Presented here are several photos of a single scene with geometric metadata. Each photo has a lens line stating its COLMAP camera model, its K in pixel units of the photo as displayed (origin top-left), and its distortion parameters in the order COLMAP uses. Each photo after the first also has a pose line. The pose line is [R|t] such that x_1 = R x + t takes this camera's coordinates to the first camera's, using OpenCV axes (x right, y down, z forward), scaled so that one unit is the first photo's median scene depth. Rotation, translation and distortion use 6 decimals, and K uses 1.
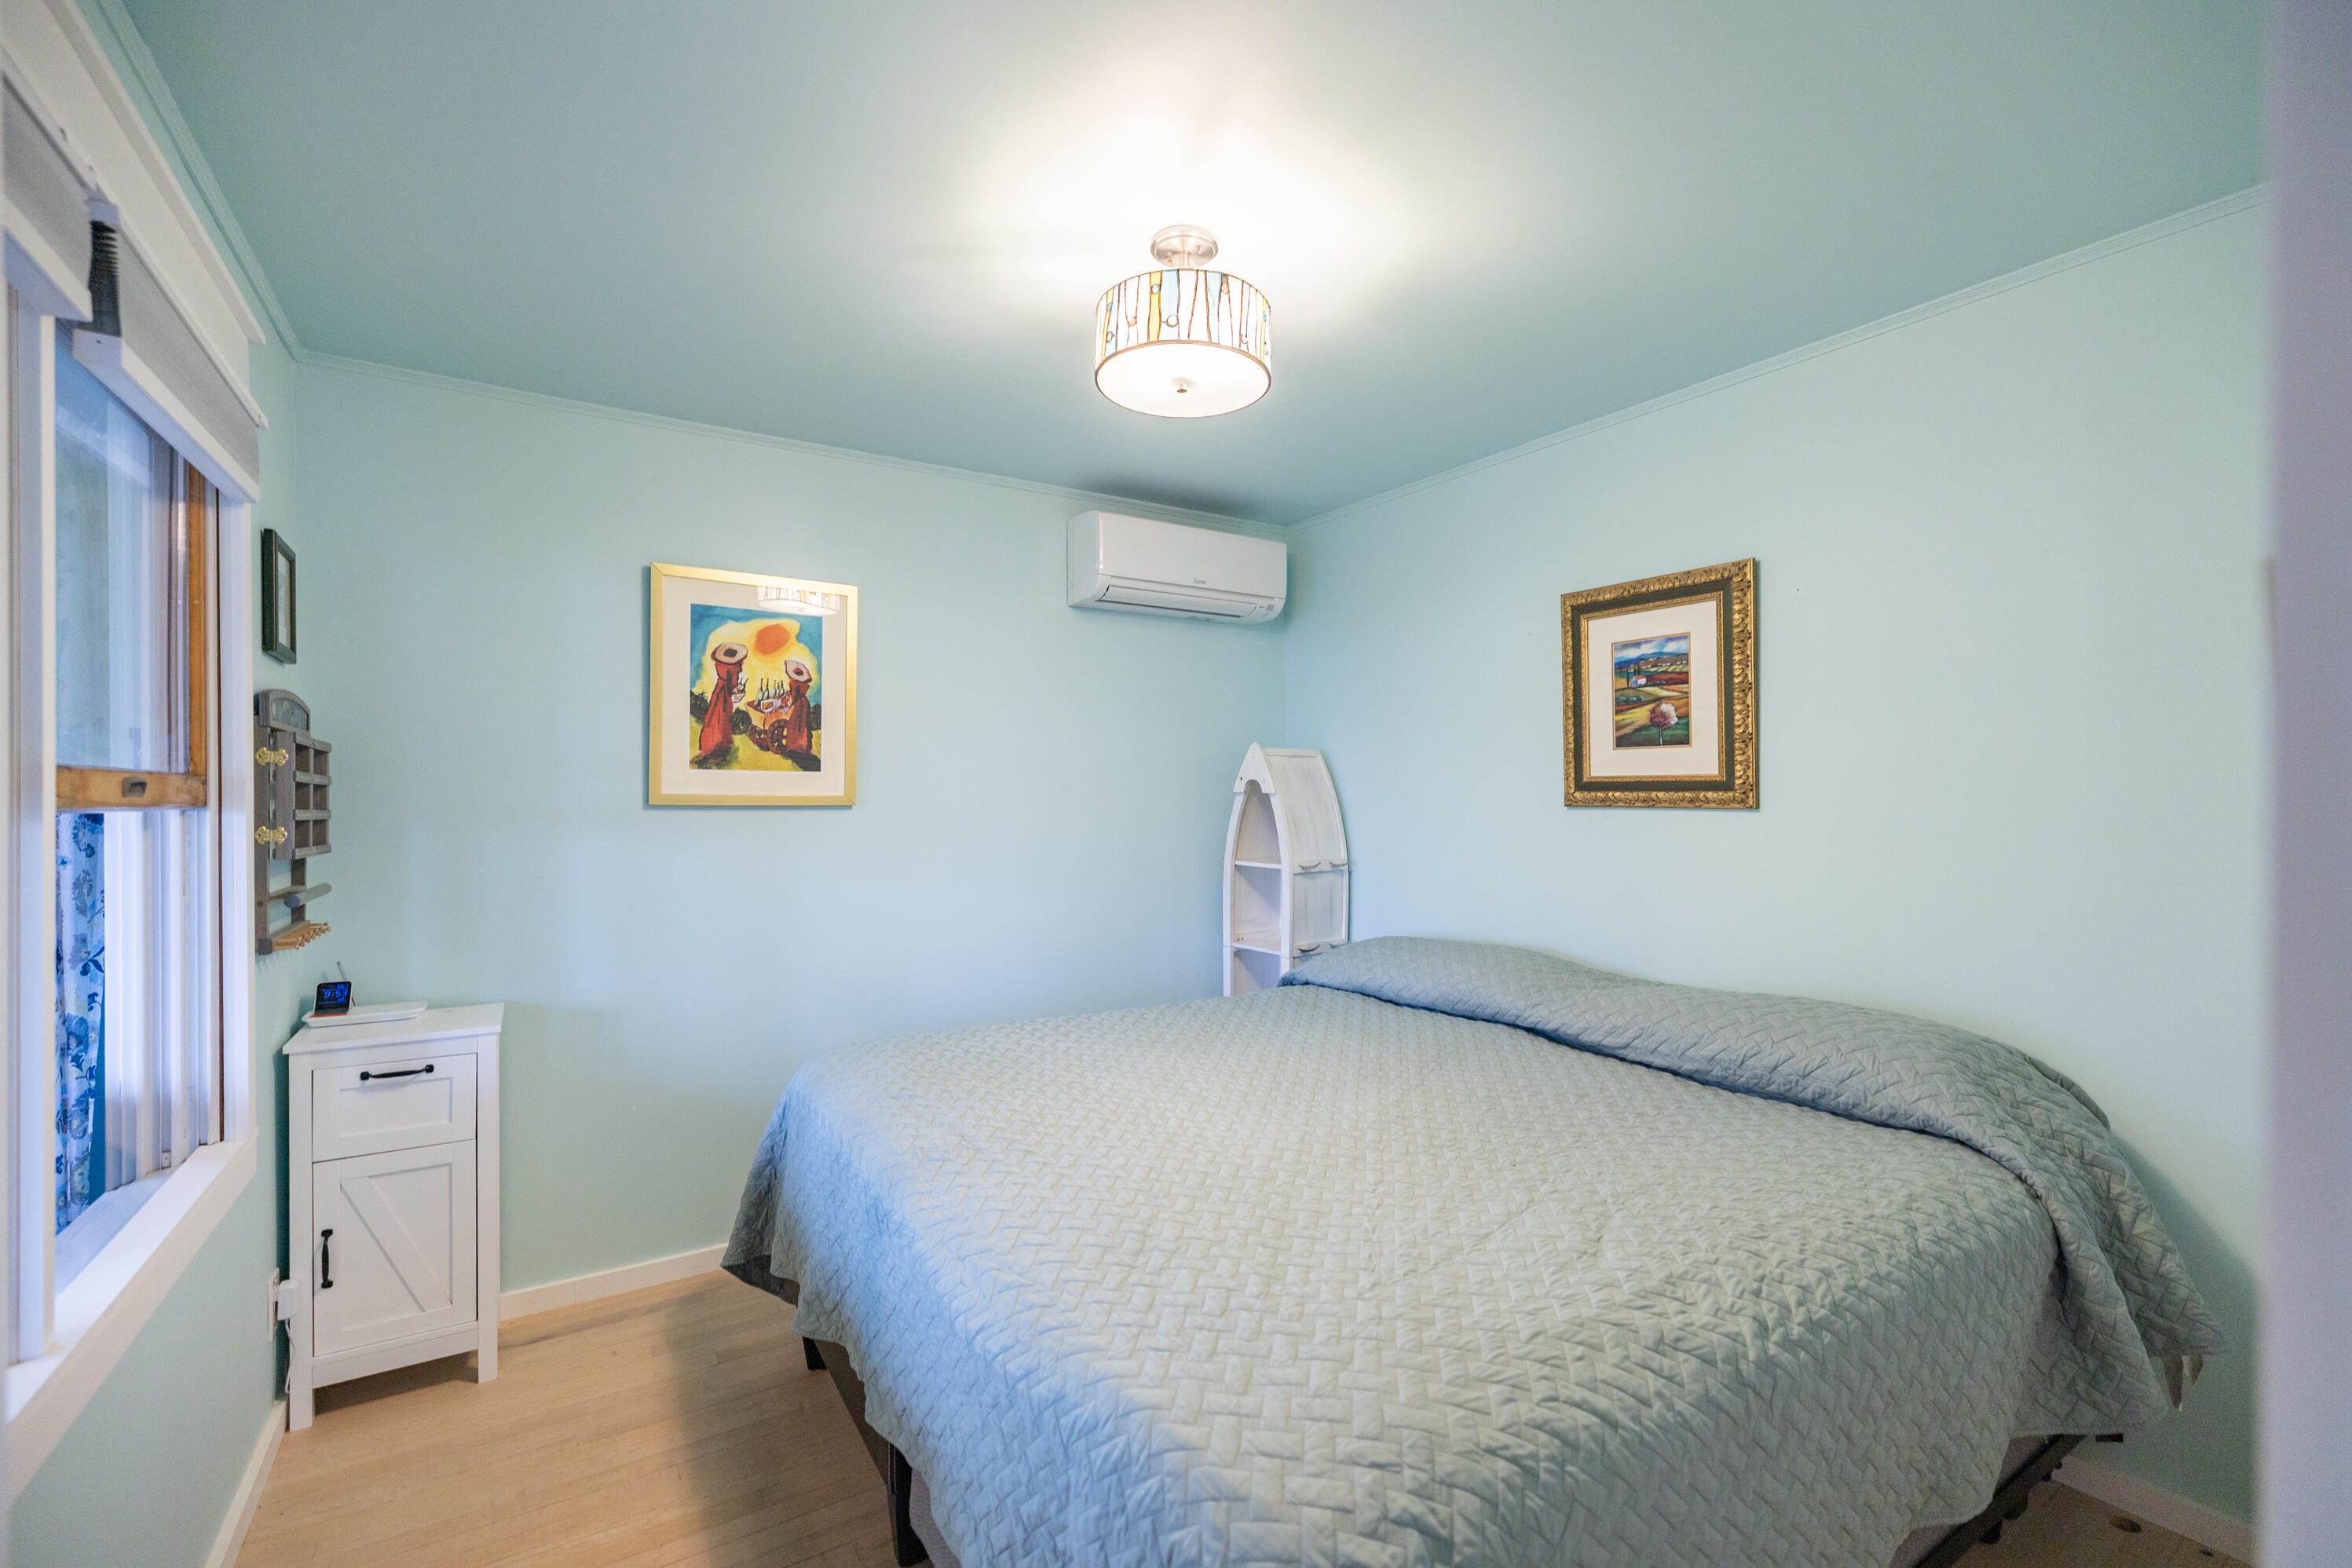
lens RADIAL K [[1041.8, 0, 1176.0], [0, 1041.8, 784.0], [0, 0, 1]] dist [0.003943, 0.000125]
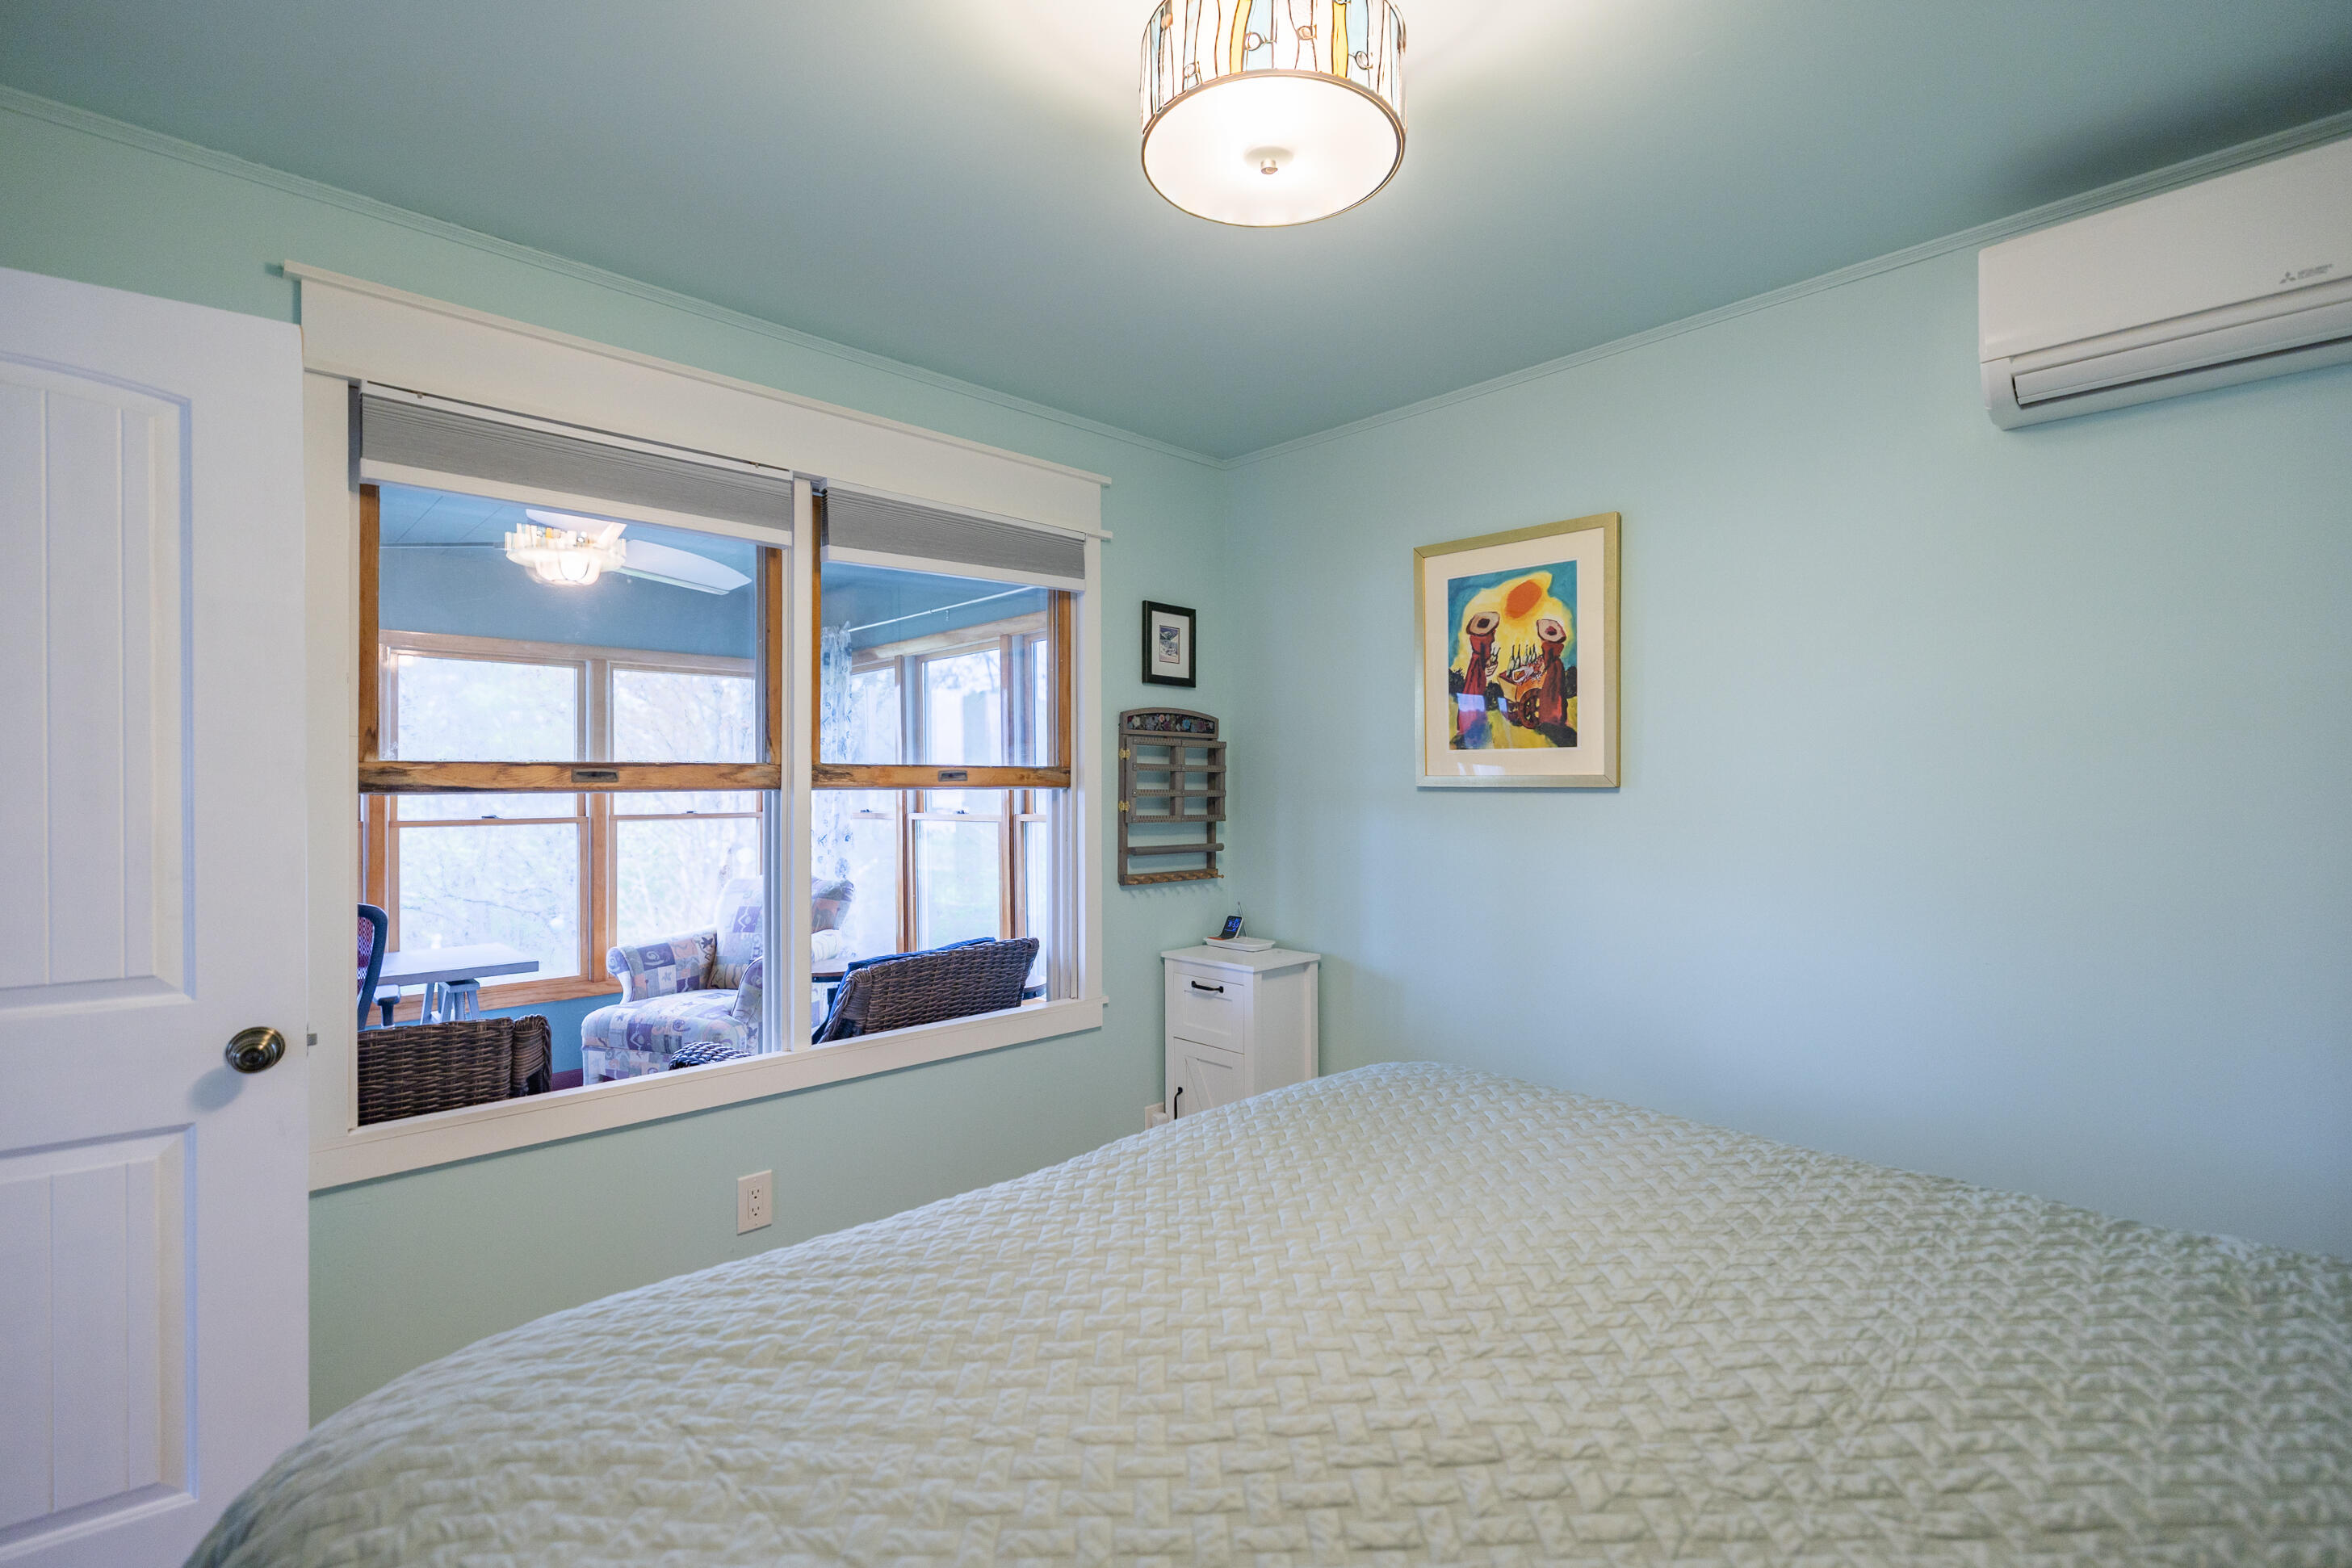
lens RADIAL K [[1041.9, 0, 1176.0], [0, 1041.9, 784.0], [0, 0, 1]] dist [0.003943, 0.000125]
pose [[0.203435, -0.005504, -0.979073, 0.422541], [0.014847, 0.999887, -0.002536, 0.015745], [0.978976, -0.014020, 0.203494, 0.536667]]
